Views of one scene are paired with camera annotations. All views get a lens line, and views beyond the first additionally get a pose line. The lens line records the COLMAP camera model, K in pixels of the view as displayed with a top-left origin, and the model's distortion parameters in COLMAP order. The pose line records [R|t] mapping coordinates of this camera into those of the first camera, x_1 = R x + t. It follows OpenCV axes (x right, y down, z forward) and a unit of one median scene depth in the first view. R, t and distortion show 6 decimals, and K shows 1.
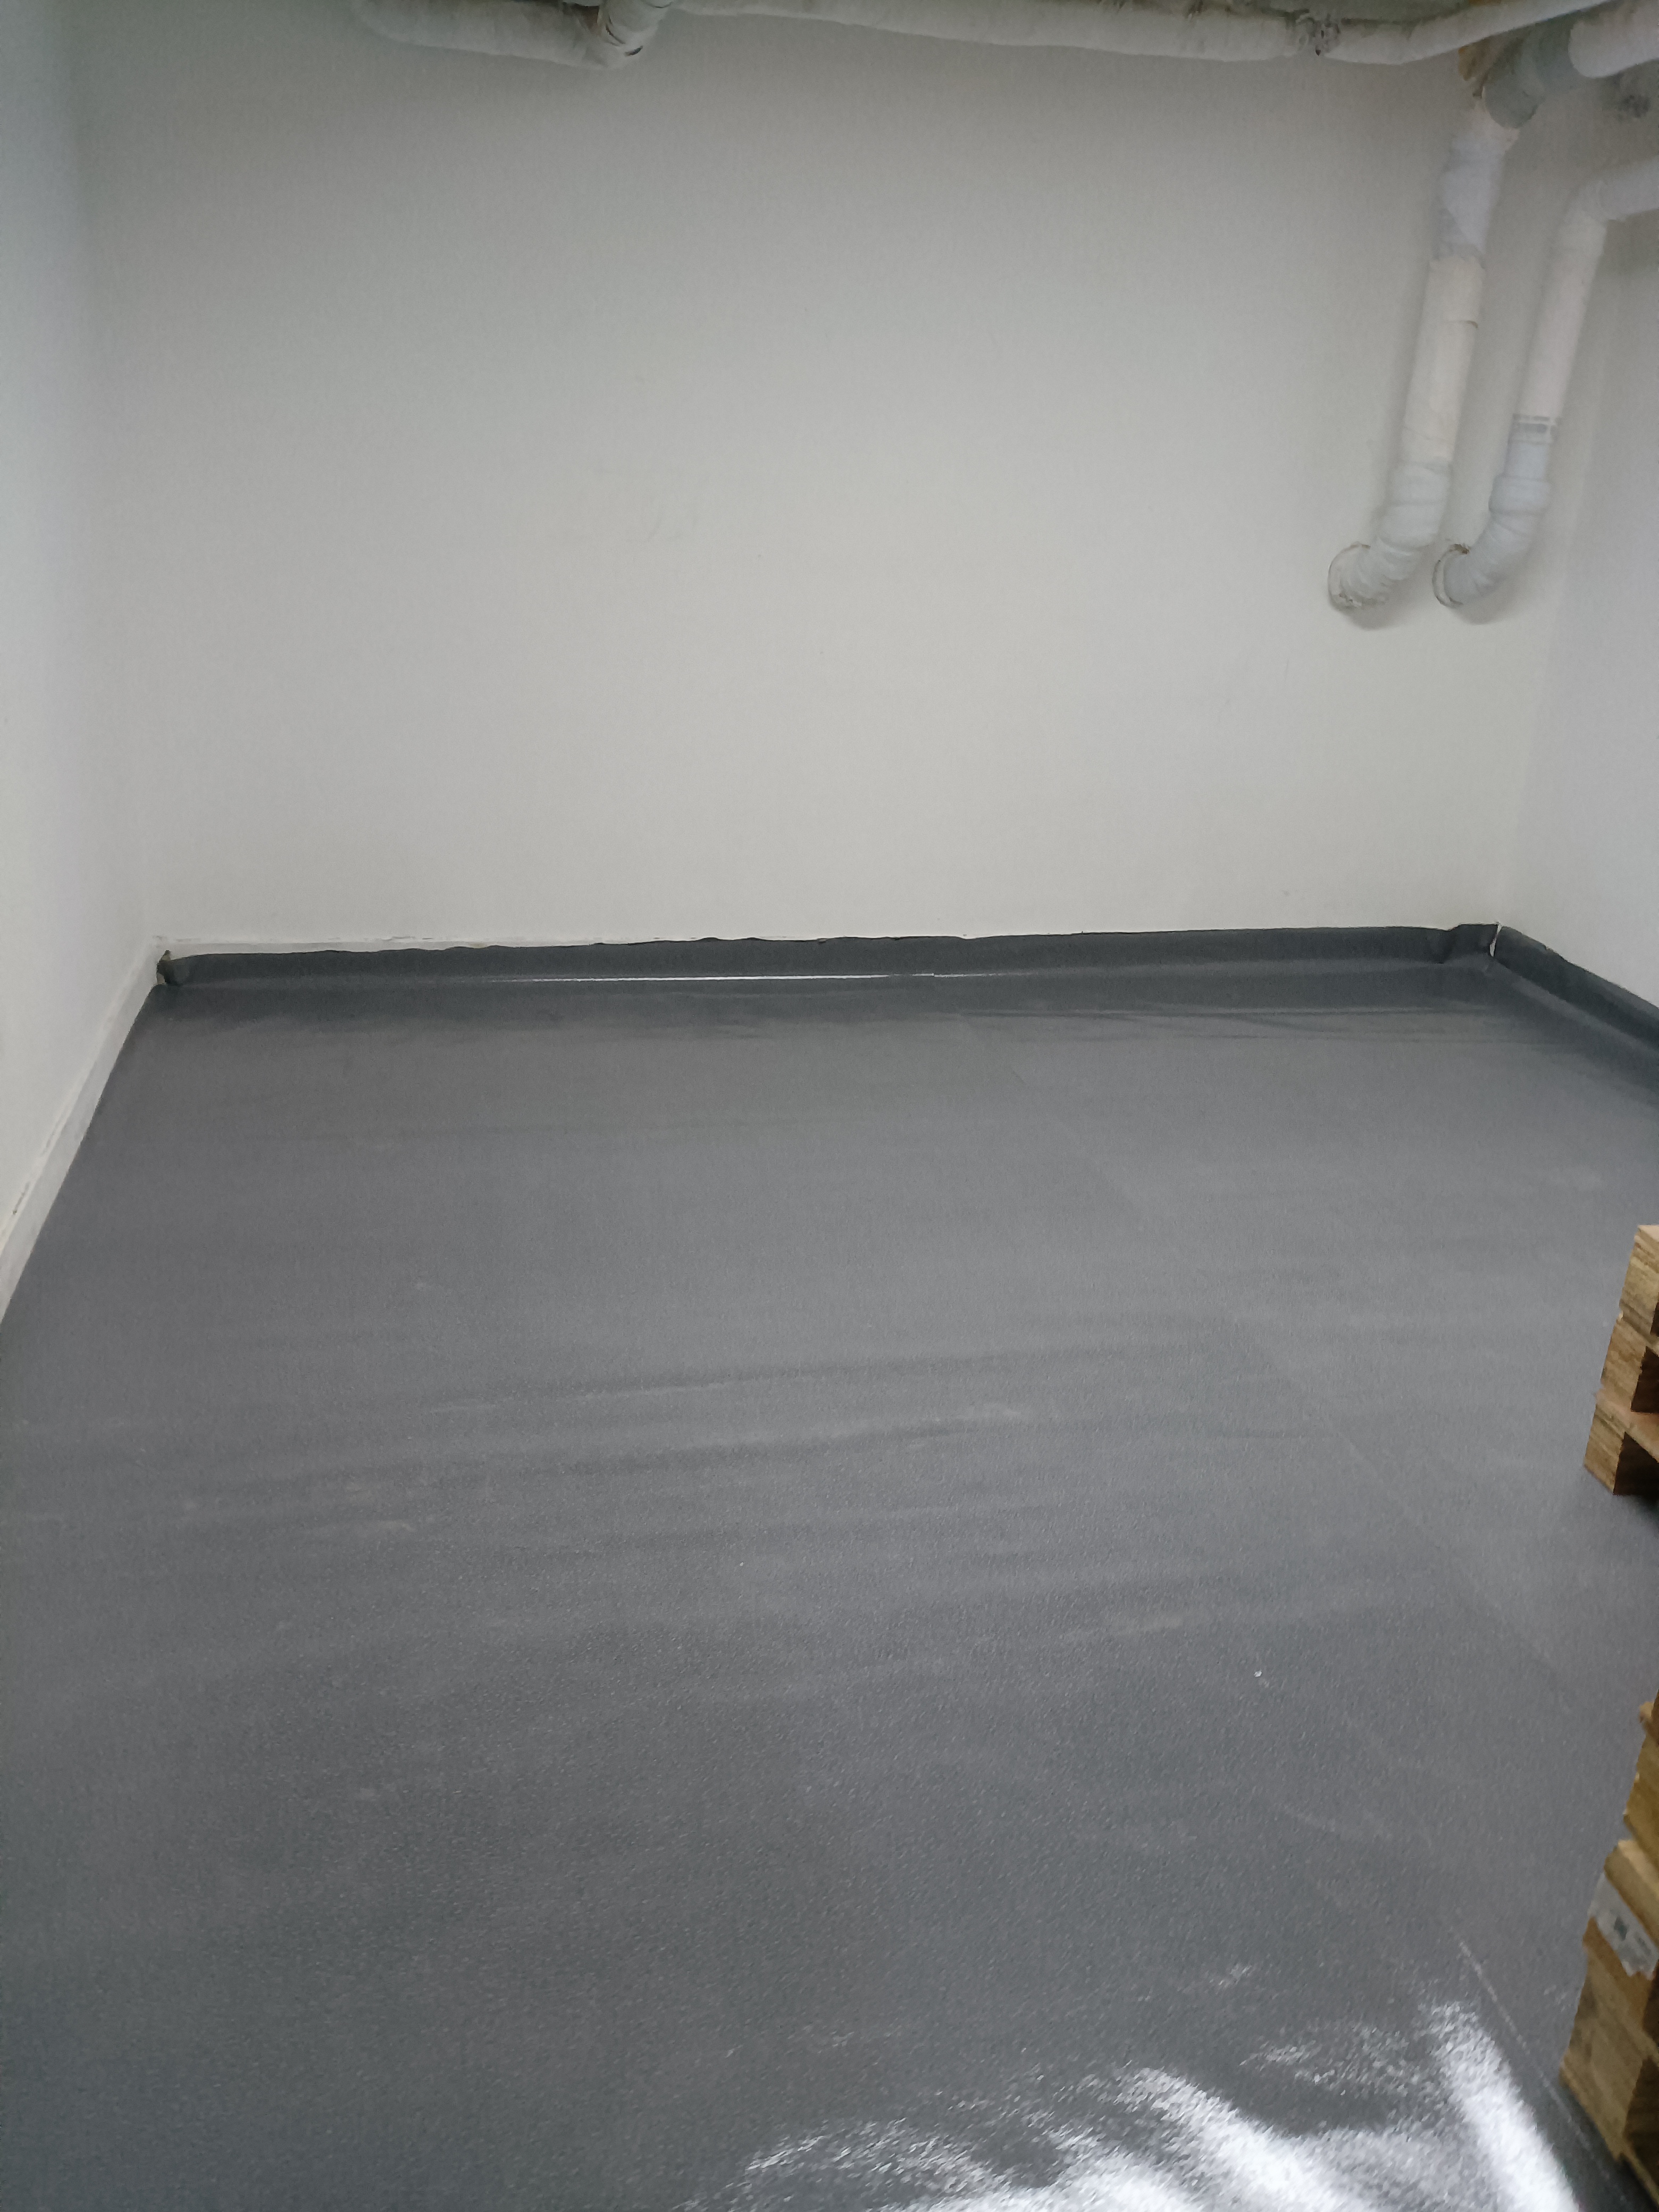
lens RADIAL K [[1760.0, 0, 822.6], [0, 1760.0, 1110.1], [0, 0, 1]] dist [0.071505, -0.141201]
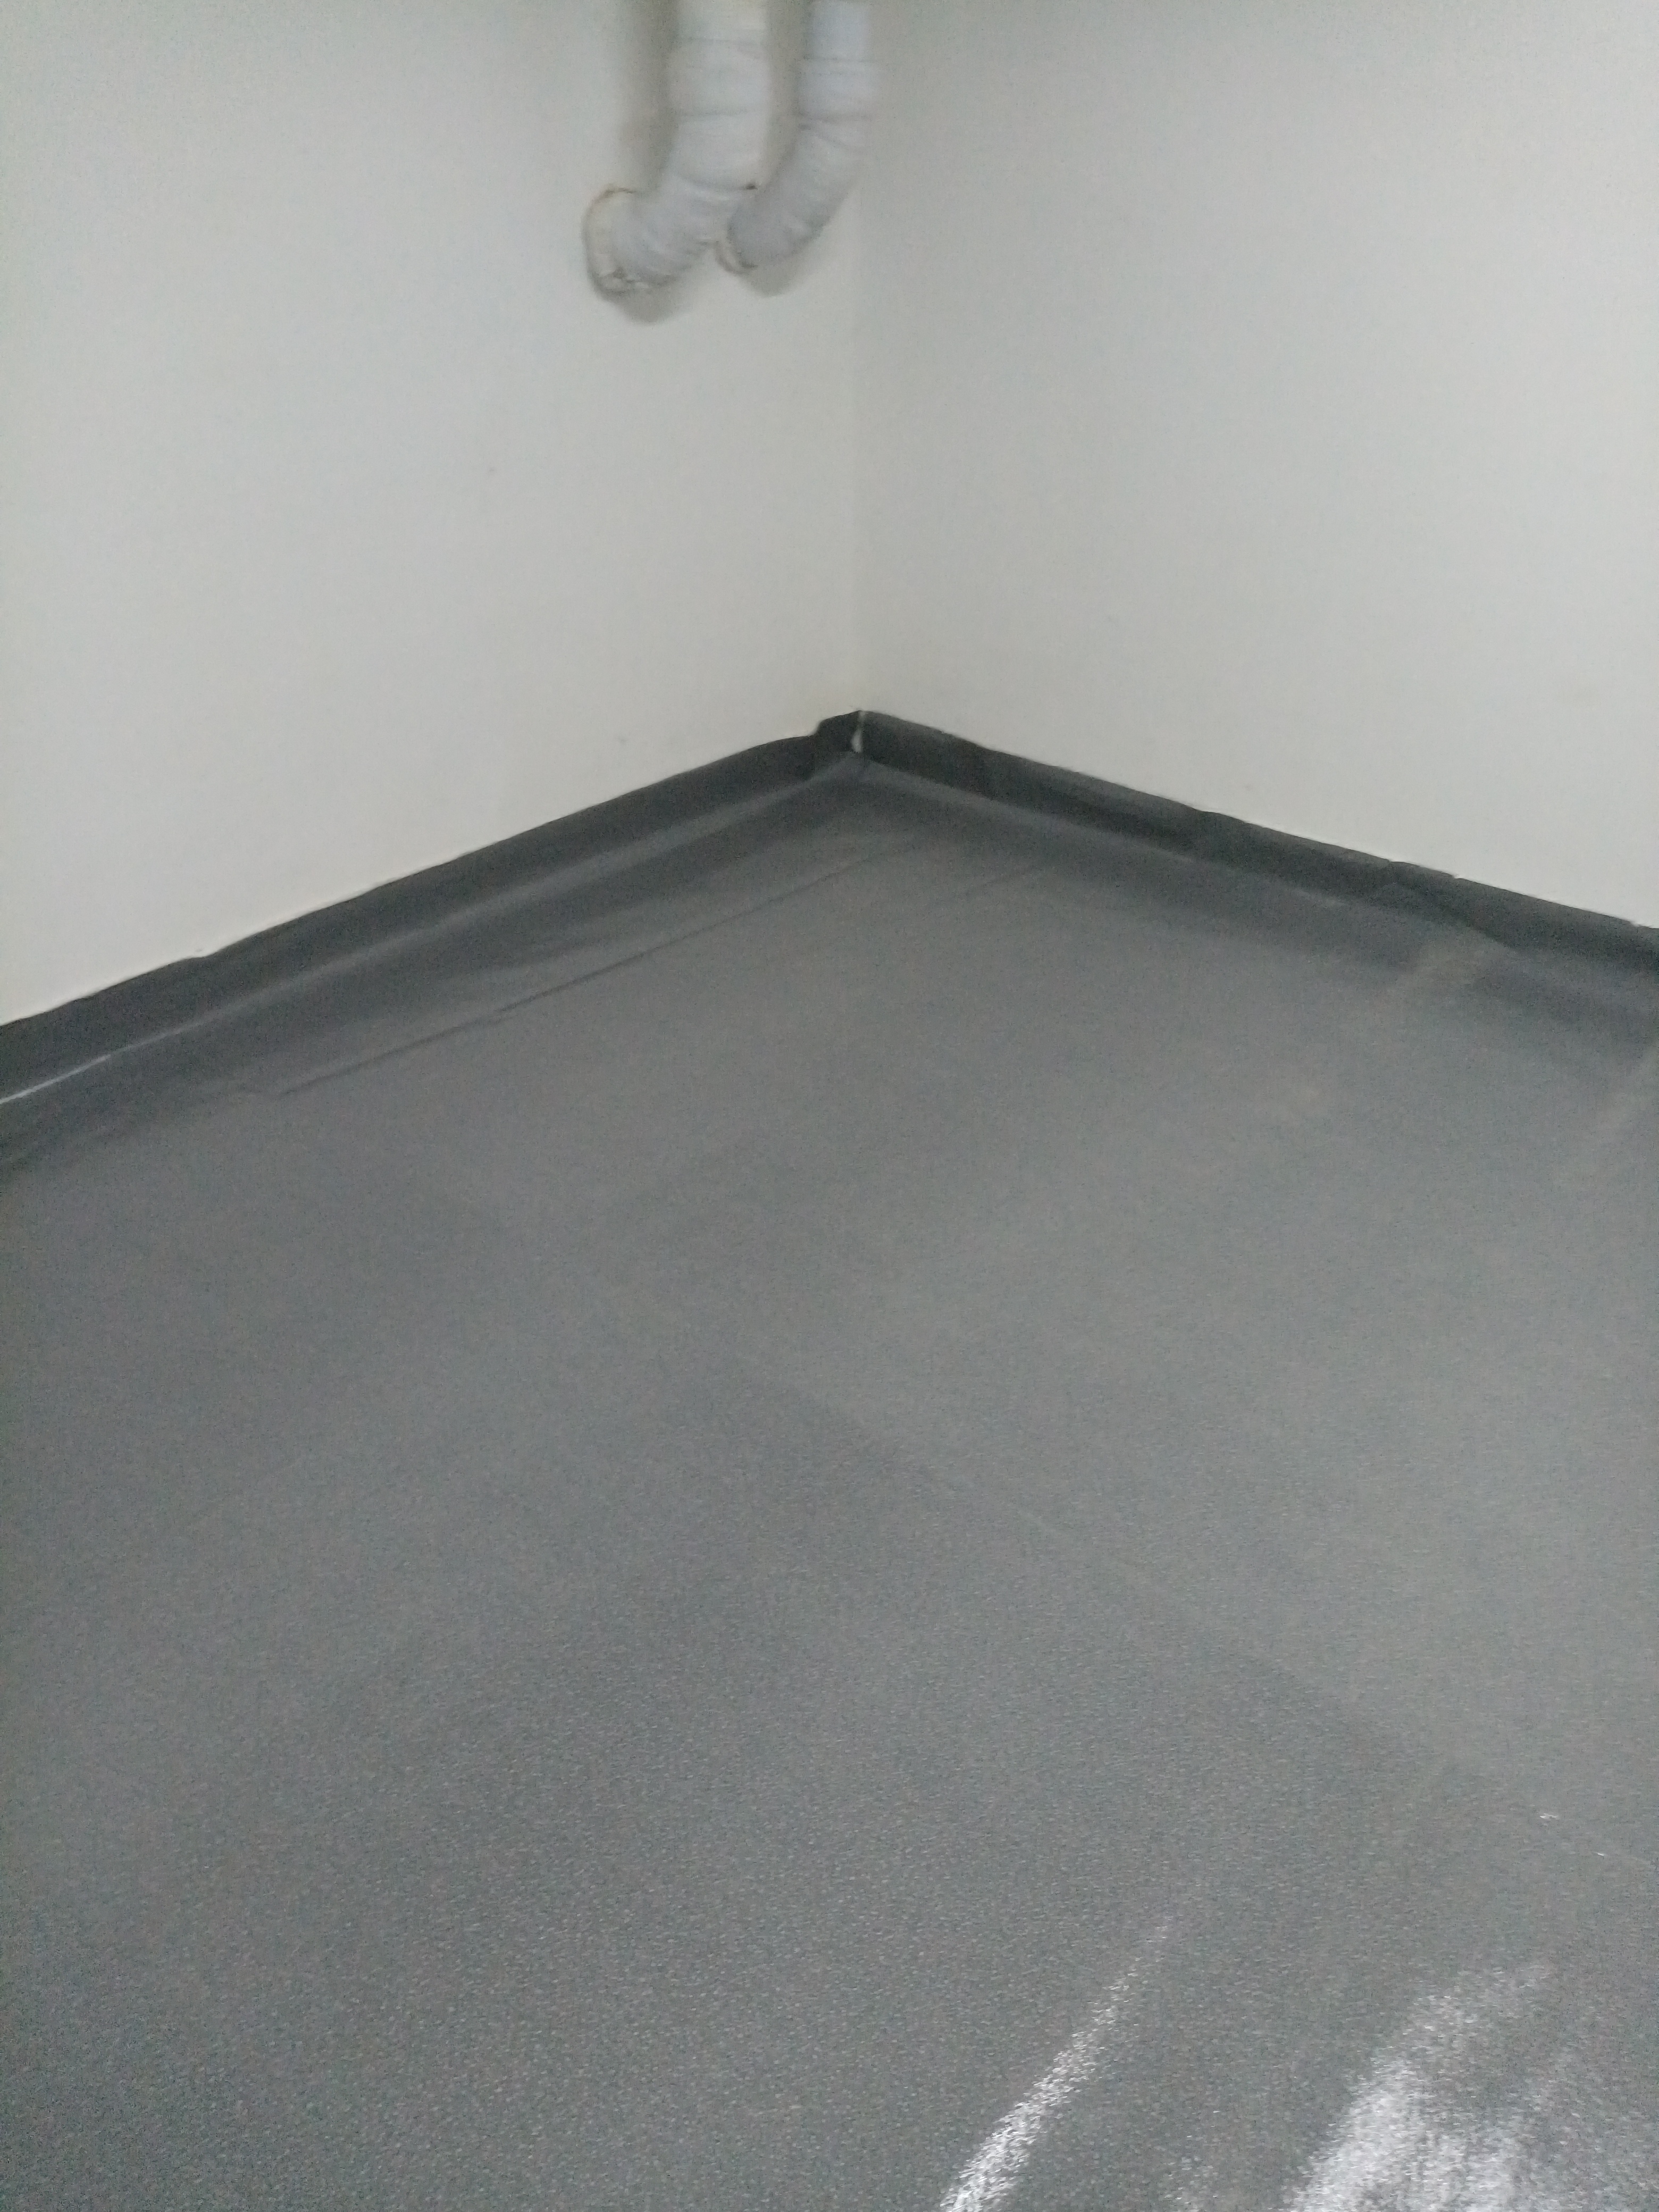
lens RADIAL K [[1890.3, 0, 829.5], [0, 1890.3, 1106.0], [0, 0, 1]] dist [0.004554, 0.001177]
pose [[0.800157, -0.334169, 0.498077, -0.087679], [0.255188, 0.941179, 0.221497, -0.148713], [-0.542797, -0.050129, 0.838367, 0.397681]]
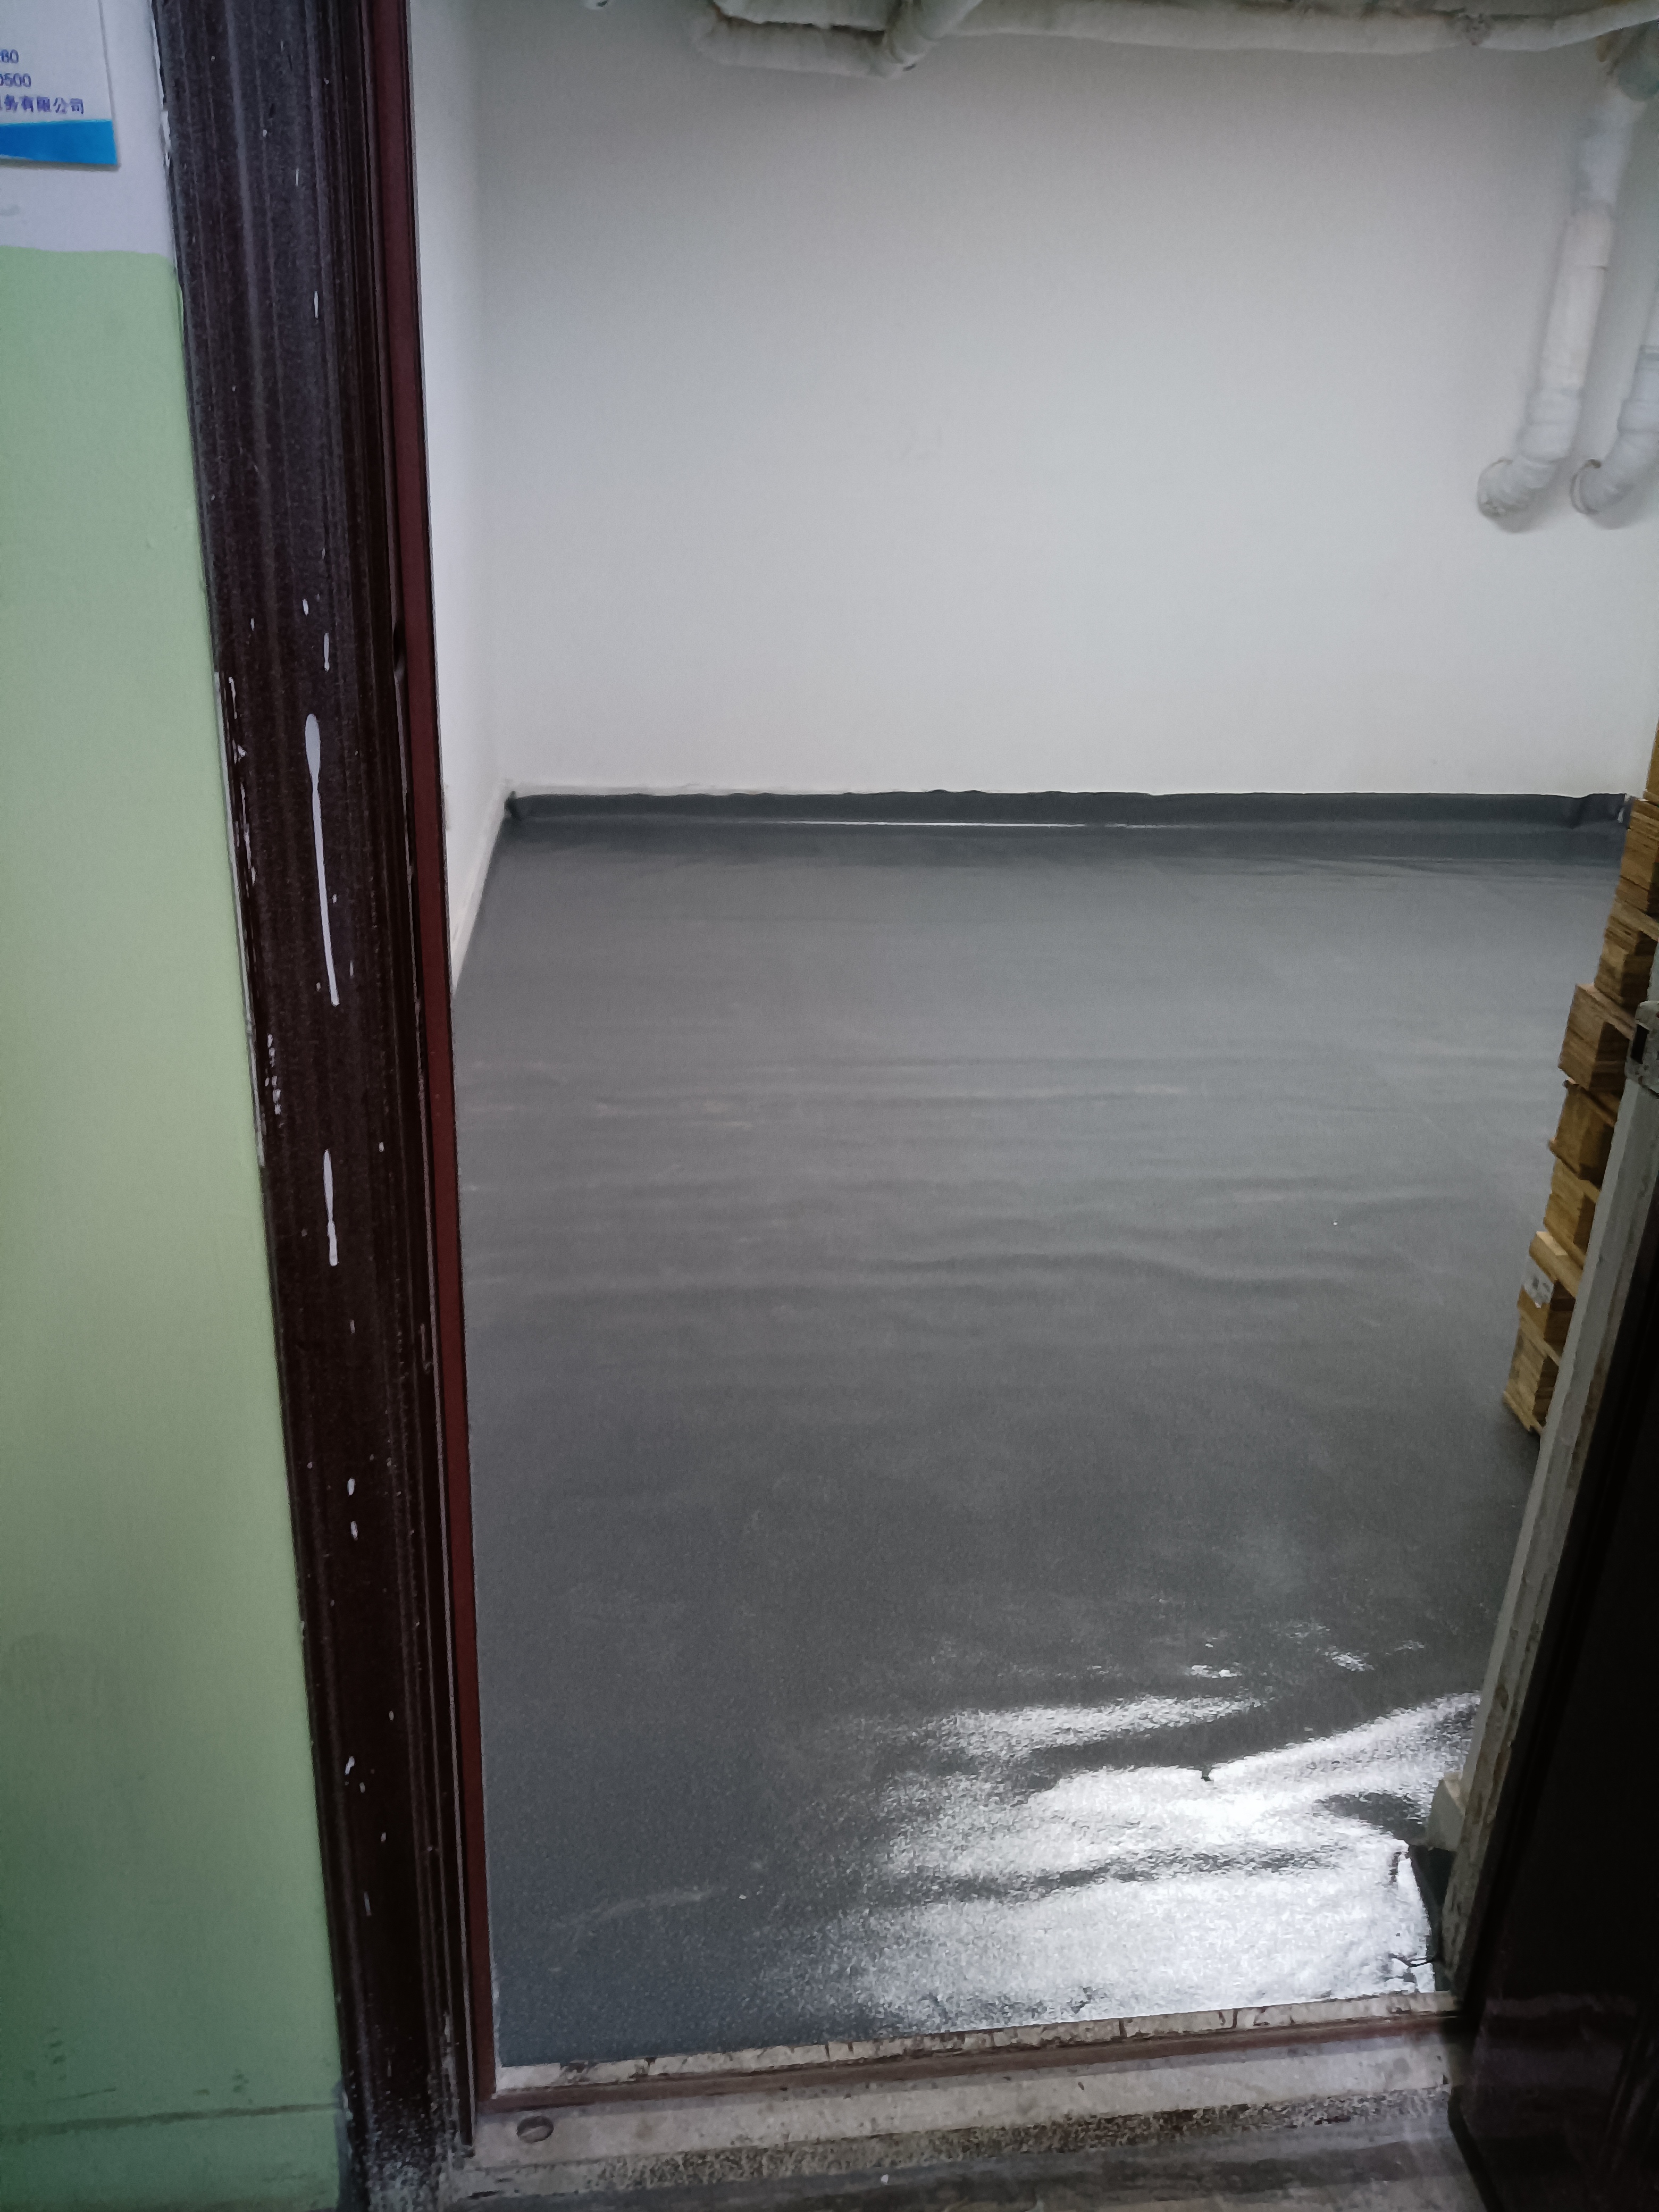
lens RADIAL K [[1757.3, 0, 815.9], [0, 1757.3, 1101.1], [0, 0, 1]] dist [0.070284, -0.129083]
pose [[0.993795, 0.029596, -0.107213, -0.011900], [-0.027343, 0.999375, 0.022426, 0.095693], [0.107810, -0.019355, 0.993983, -0.232928]]
